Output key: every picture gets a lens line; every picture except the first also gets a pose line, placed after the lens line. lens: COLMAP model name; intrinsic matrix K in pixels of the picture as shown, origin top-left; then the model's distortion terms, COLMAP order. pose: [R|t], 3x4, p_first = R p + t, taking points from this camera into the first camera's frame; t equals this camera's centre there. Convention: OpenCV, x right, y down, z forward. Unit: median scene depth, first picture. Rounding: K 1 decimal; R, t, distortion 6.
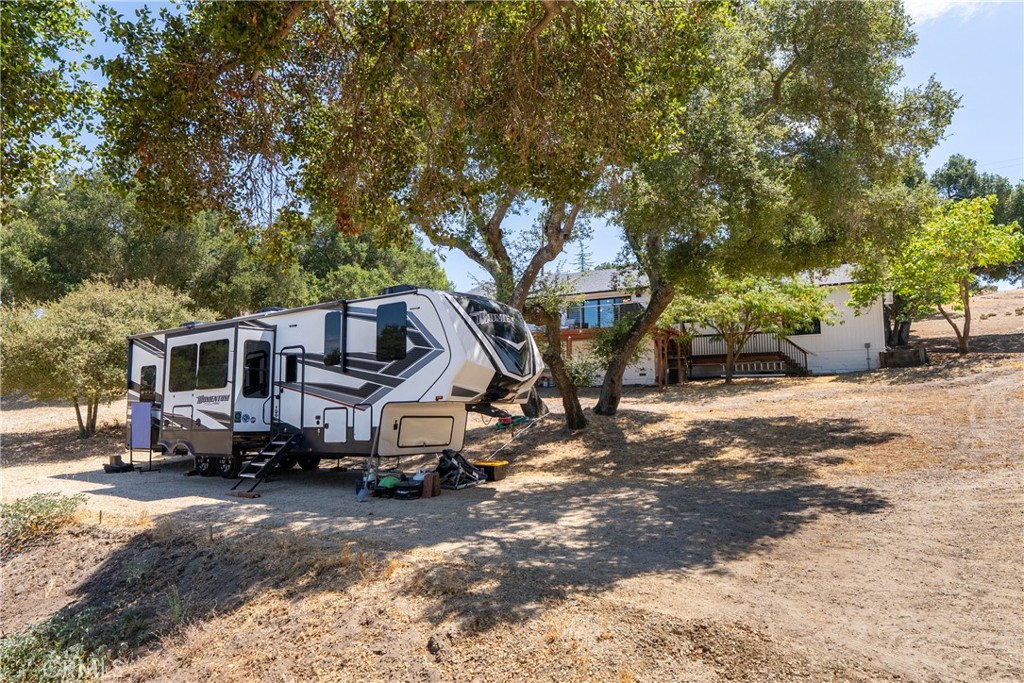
lens RADIAL K [[693.2, 0, 514.2], [0, 693.2, 337.2], [0, 0, 1]] dist [-0.001345, 0.003345]
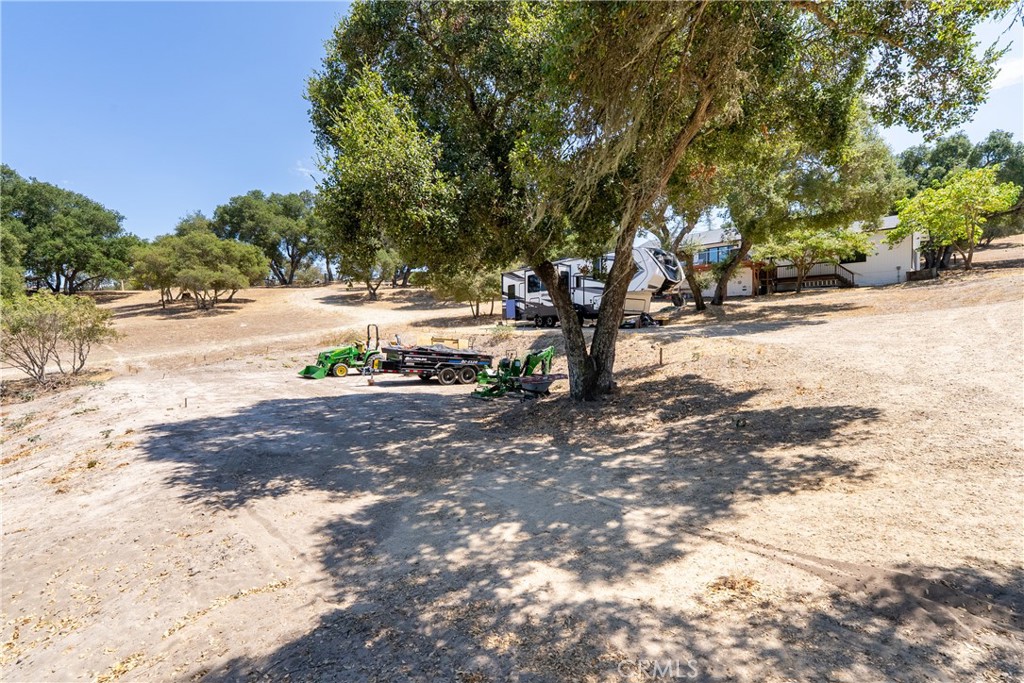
lens RADIAL K [[461.4, 0, 515.3], [0, 461.4, 336.5], [0, 0, 1]] dist [-0.004667, 0.001646]
pose [[0.953683, 0.007064, -0.300732, -0.035088], [0.030178, 0.992434, 0.119010, 0.035817], [0.299297, -0.122573, 0.946254, -0.672227]]
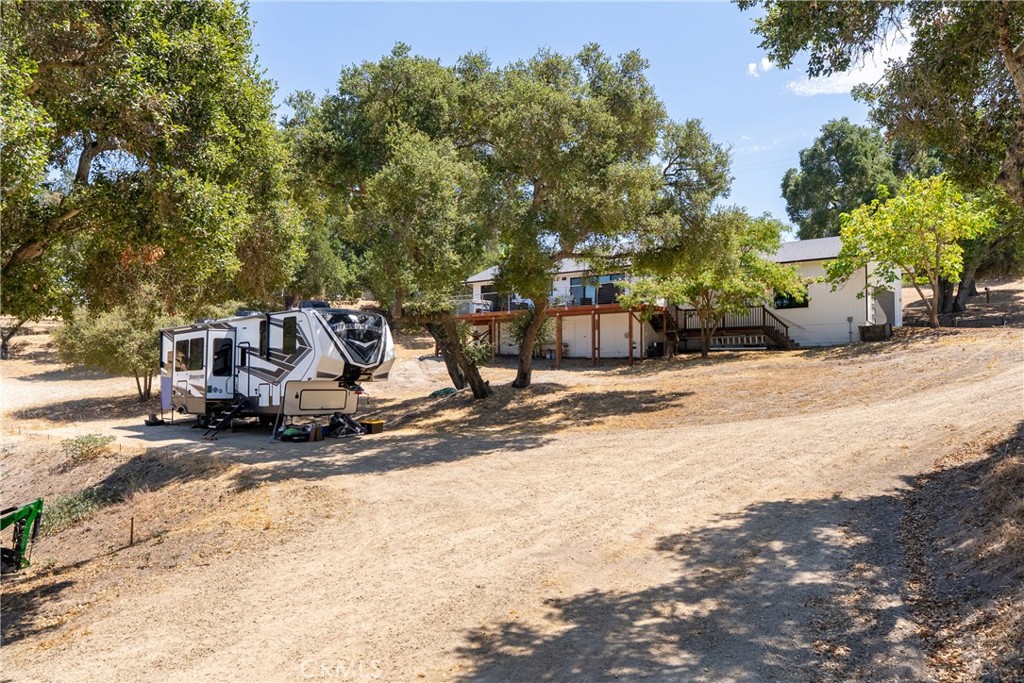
lens RADIAL K [[816.7, 0, 513.4], [0, 816.7, 341.4], [0, 0, 1]] dist [0.005291, 0.001230]
pose [[0.981225, -0.003736, -0.192832, 0.585988], [0.016272, 0.997851, 0.063468, -0.090058], [0.192180, -0.065414, 0.979177, -0.606439]]
